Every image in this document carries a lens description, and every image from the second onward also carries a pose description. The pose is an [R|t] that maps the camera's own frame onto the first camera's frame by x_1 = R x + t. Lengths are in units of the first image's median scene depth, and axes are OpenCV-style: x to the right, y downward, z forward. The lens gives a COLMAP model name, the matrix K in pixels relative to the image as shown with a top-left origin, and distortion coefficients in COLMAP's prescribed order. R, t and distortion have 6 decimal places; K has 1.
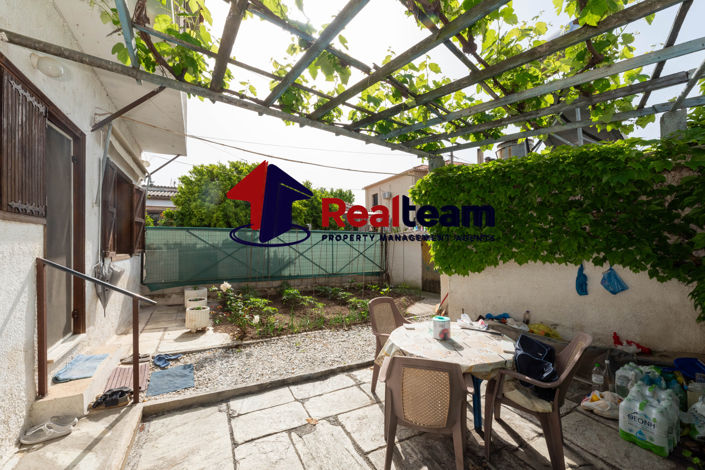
lens RADIAL K [[301.2, 0, 352.4], [0, 301.2, 237.4], [0, 0, 1]] dist [-0.000934, 0.000082]
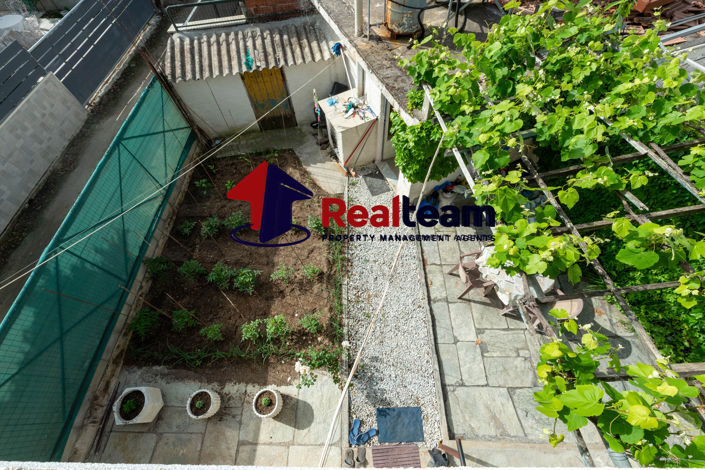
lens RADIAL K [[301.2, 0, 352.4], [0, 301.2, 237.4], [0, 0, 1]] dist [-0.000934, 0.000082]
pose [[0.462115, -0.759089, 0.458512, -0.561223], [-0.004385, 0.515067, 0.857139, -0.858205], [-0.886809, -0.398107, 0.234692, 0.994486]]
